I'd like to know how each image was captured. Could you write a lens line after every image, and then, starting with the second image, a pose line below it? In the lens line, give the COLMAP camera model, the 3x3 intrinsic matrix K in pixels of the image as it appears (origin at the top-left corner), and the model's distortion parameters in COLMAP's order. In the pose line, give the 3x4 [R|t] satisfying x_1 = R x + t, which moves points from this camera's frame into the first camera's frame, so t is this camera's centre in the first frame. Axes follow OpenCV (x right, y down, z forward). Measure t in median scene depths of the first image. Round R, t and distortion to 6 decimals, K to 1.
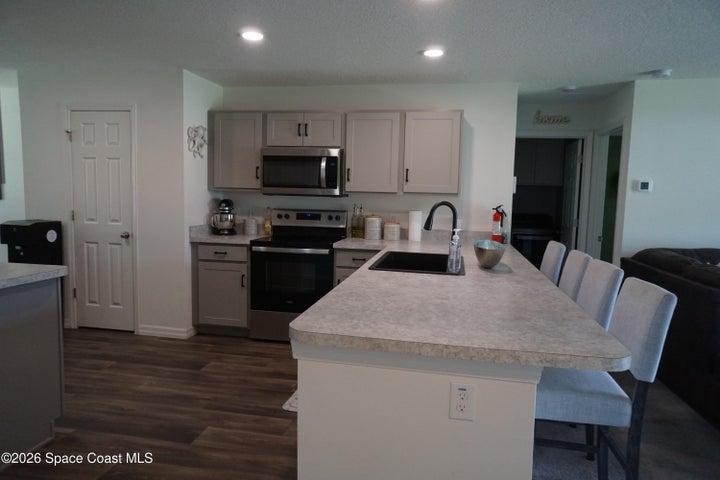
lens RADIAL K [[488.7, 0, 360.0], [0, 488.7, 240.0], [0, 0, 1]] dist [-0.043346, 0.065098]
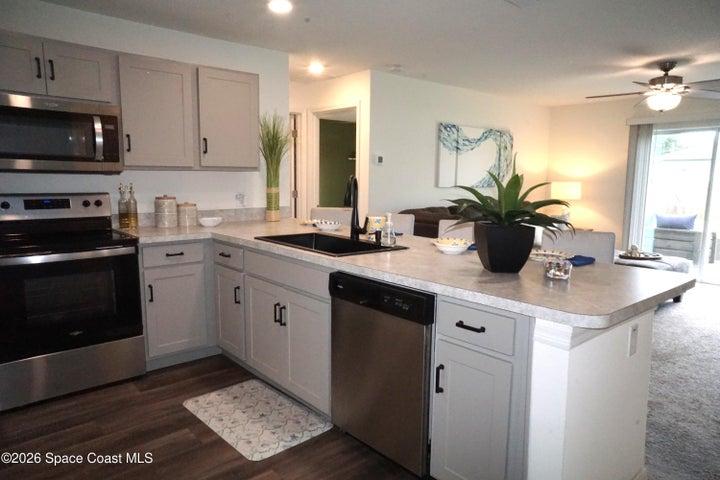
lens RADIAL K [[488.7, 0, 360.0], [0, 488.7, 240.0], [0, 0, 1]] dist [-0.043346, 0.065098]
pose [[0.612905, -0.122191, 0.780652, -0.392931], [0.078618, 0.992499, 0.093626, -0.029560], [-0.786236, 0.003990, 0.617913, 0.275440]]
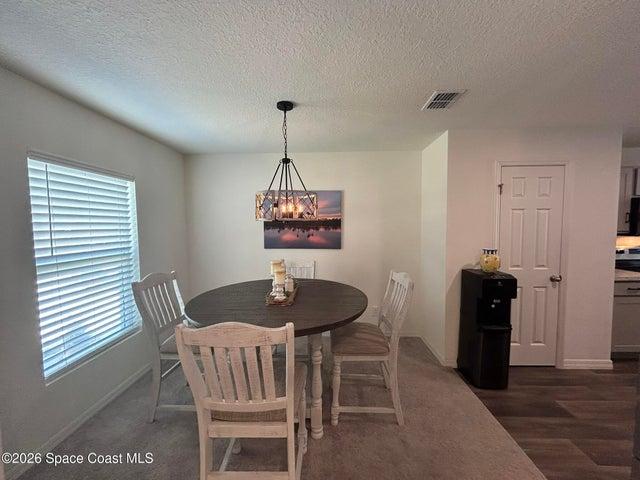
lens RADIAL K [[260.4, 0, 320.0], [0, 260.4, 240.0], [0, 0, 1]] dist [-0.000033, 0.000062]
pose [[0.985998, -0.048289, 0.159611, -1.087967], [0.053901, 0.998065, -0.031016, -0.107016], [-0.157804, 0.039184, 0.986693, 0.503162]]
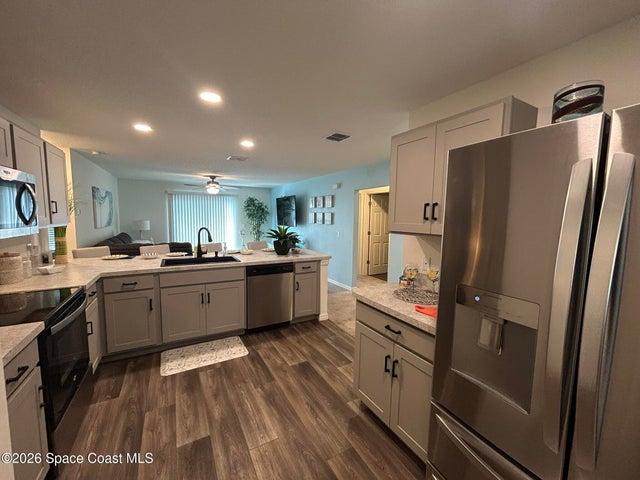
lens RADIAL K [[260.4, 0, 320.0], [0, 260.4, 240.0], [0, 0, 1]] dist [-0.000033, 0.000062]
pose [[-0.648905, -0.107540, 0.753231, -0.648051], [0.038274, 0.984095, 0.173473, -0.133775], [-0.759906, 0.141396, -0.634468, 0.905197]]
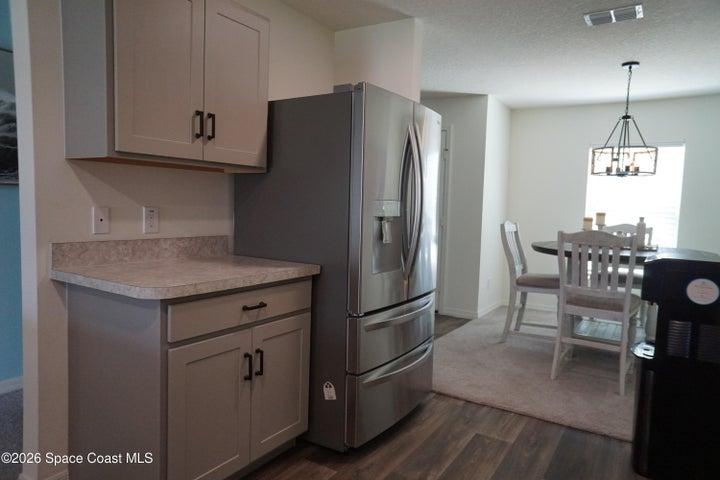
lens RADIAL K [[488.7, 0, 360.0], [0, 488.7, 240.0], [0, 0, 1]] dist [-0.043346, 0.065098]
pose [[-0.366166, 0.029363, -0.930086, -0.076642], [-0.132395, 0.987690, 0.083304, -0.052099], [0.921083, 0.153642, -0.357771, 0.851549]]
